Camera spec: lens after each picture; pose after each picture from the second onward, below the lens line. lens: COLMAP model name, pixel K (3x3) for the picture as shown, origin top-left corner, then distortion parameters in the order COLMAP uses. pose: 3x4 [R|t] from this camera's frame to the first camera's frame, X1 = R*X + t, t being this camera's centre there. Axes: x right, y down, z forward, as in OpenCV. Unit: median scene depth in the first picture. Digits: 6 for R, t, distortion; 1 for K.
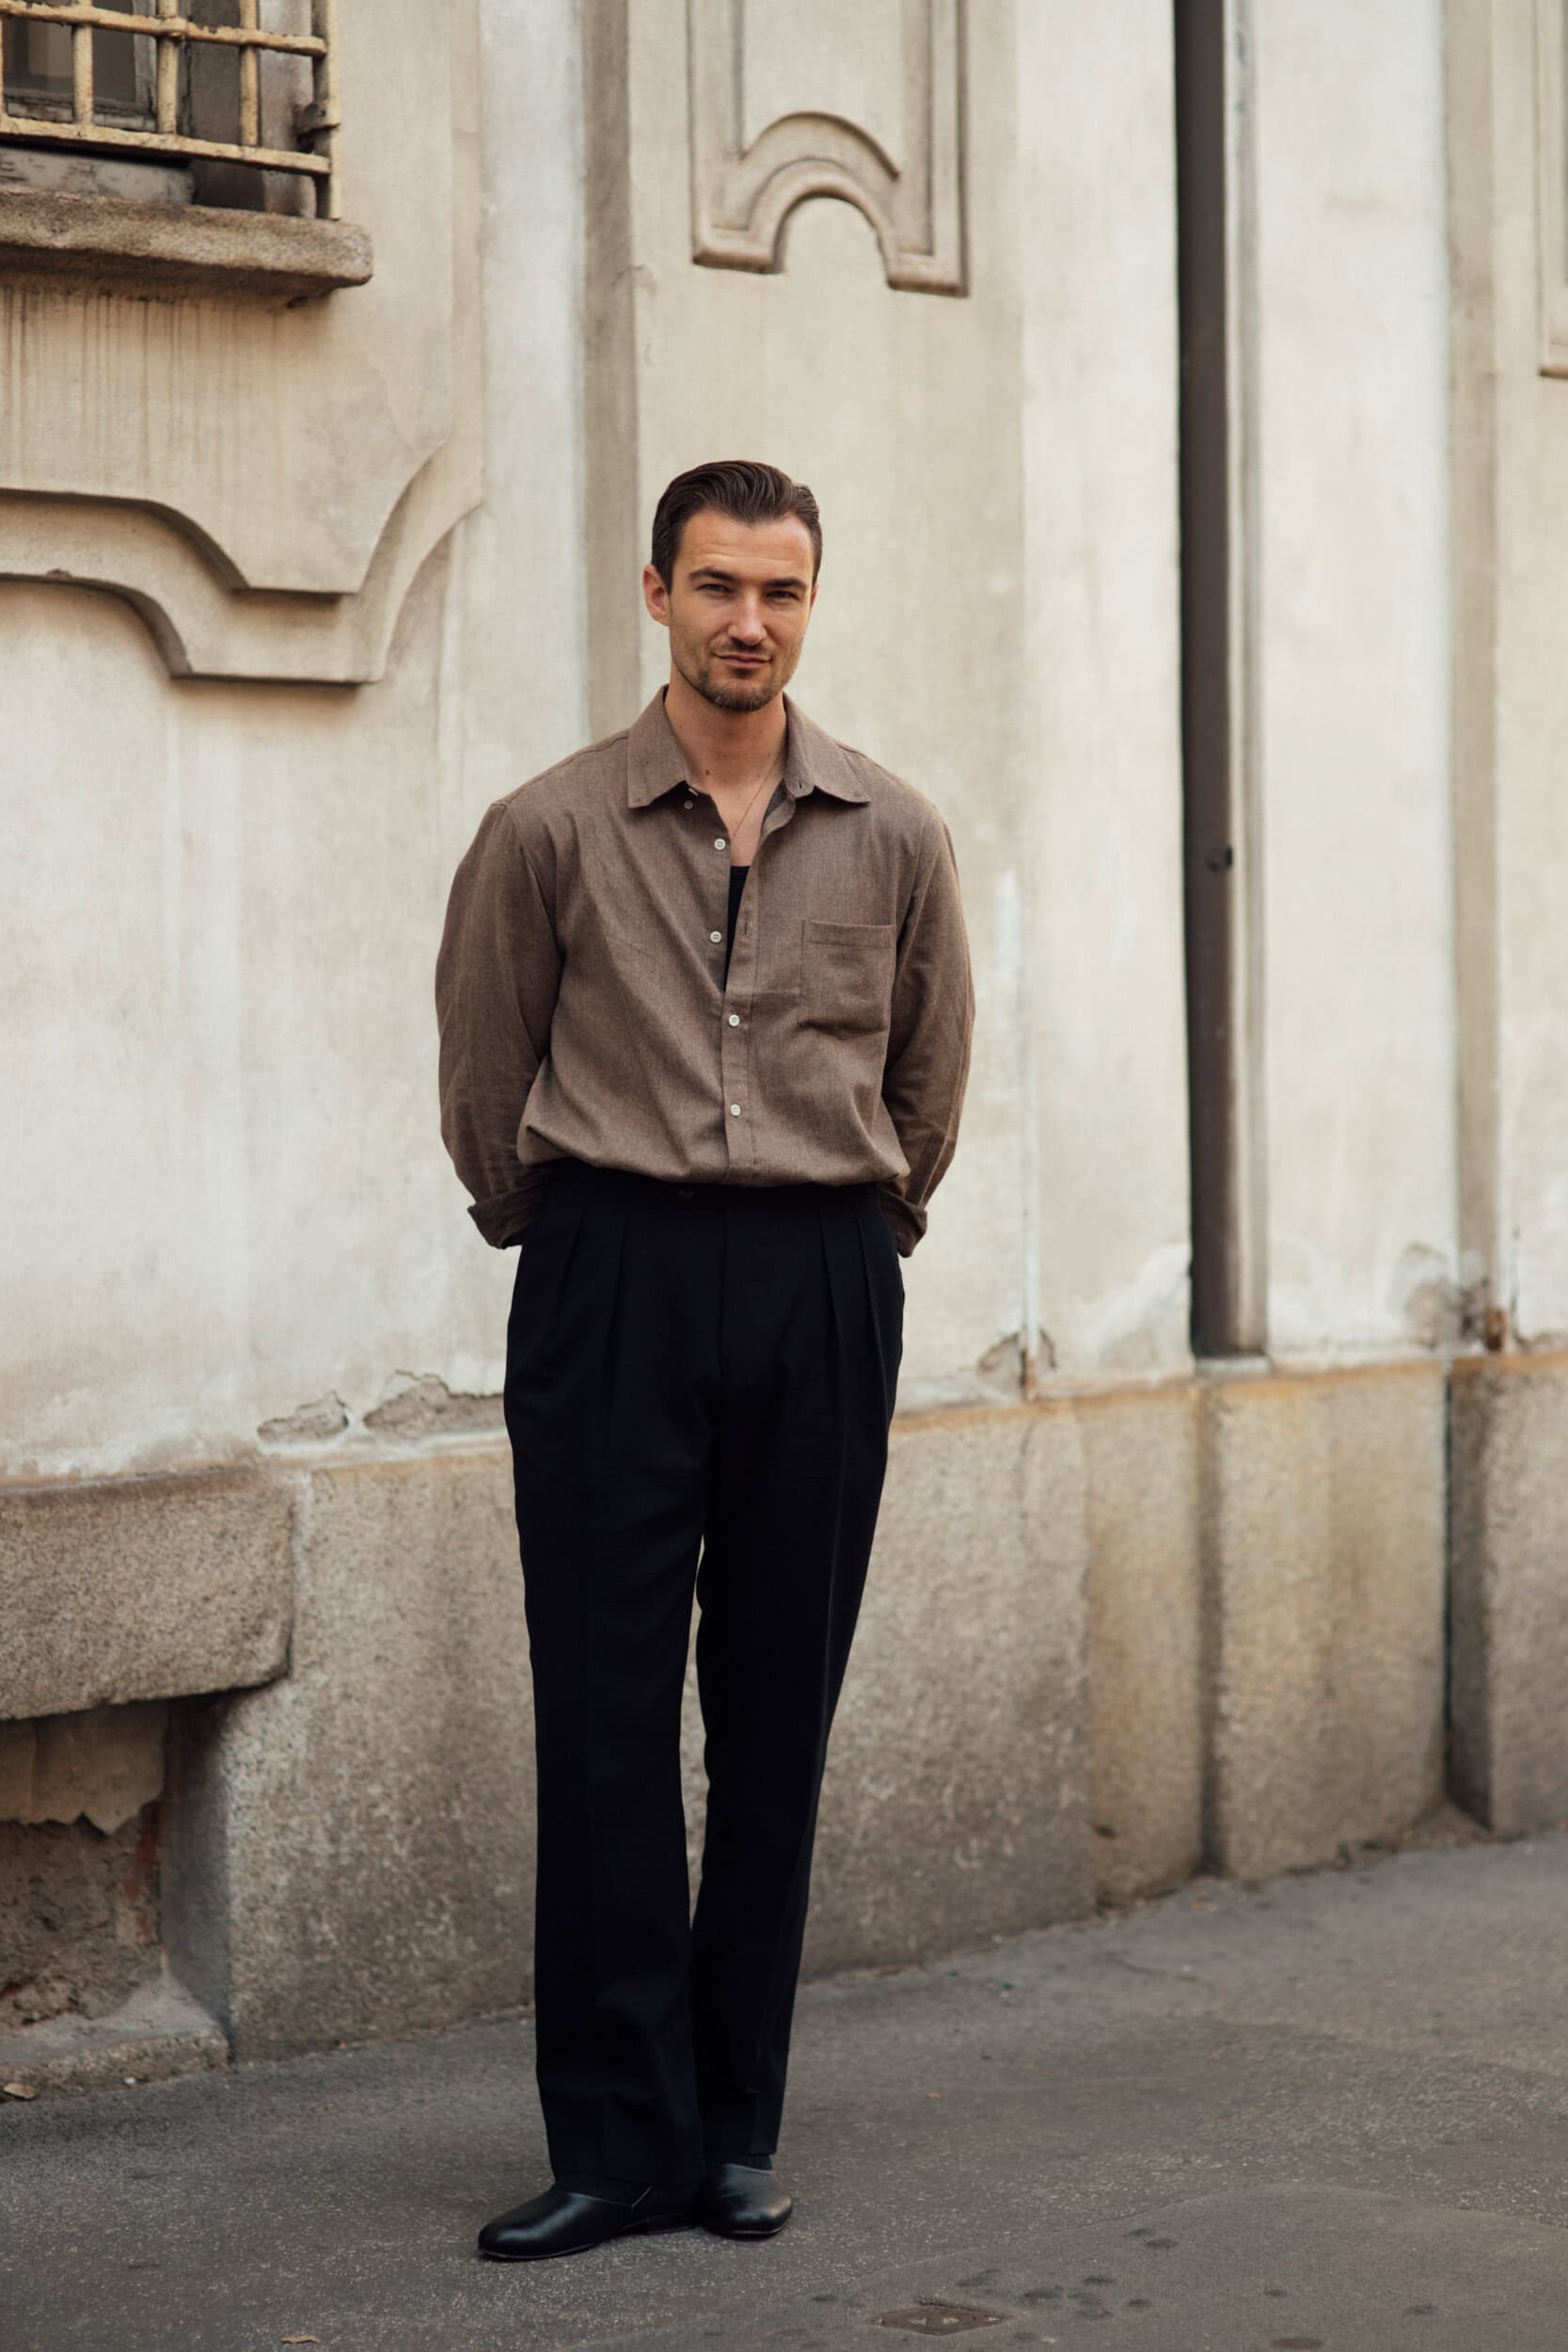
lens RADIAL K [[5527.1, 0, 784.0], [0, 5527.1, 1176.0], [0, 0, 1]] dist [0.031241, -1.306495]
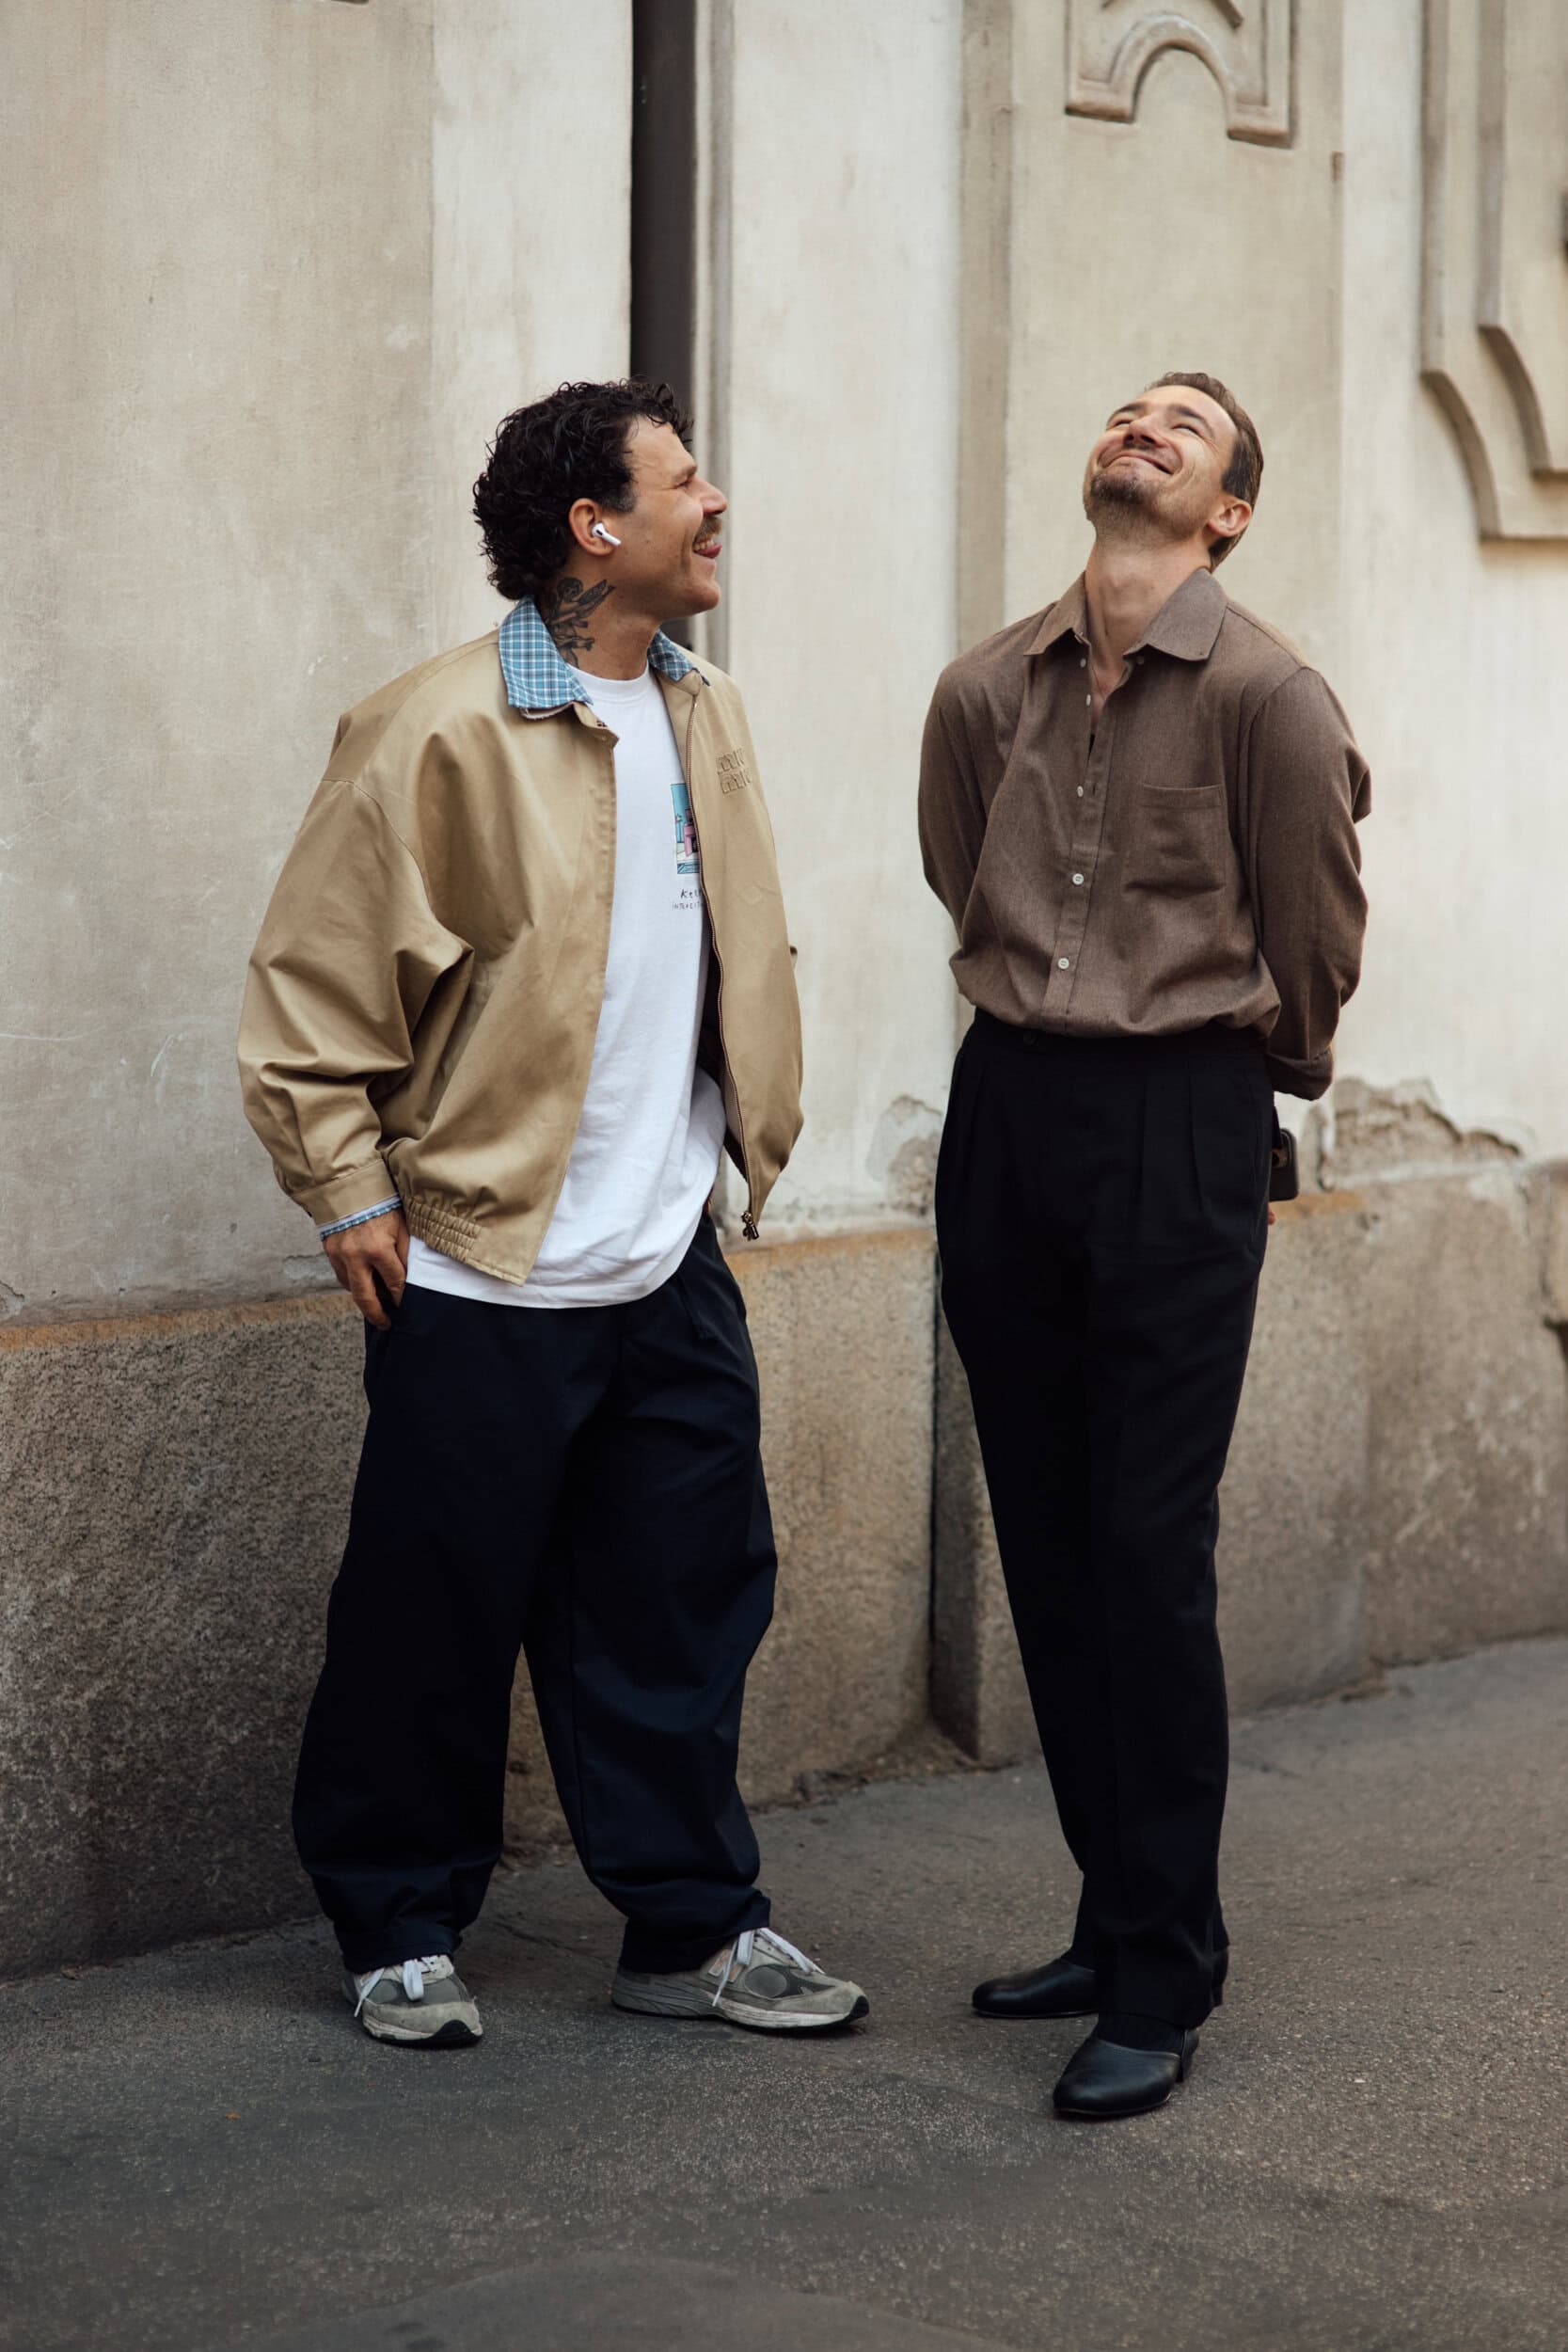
lens RADIAL K [[5527.1, 0, 784.0], [0, 5527.1, 1176.0], [0, 0, 1]] dist [0.031241, -1.306495]
pose [[0.998768, 0.015405, 0.047164, 0.061087], [-0.017450, 0.998912, 0.043244, -0.014833], [-0.046447, -0.044014, 0.997951, 0.133203]]
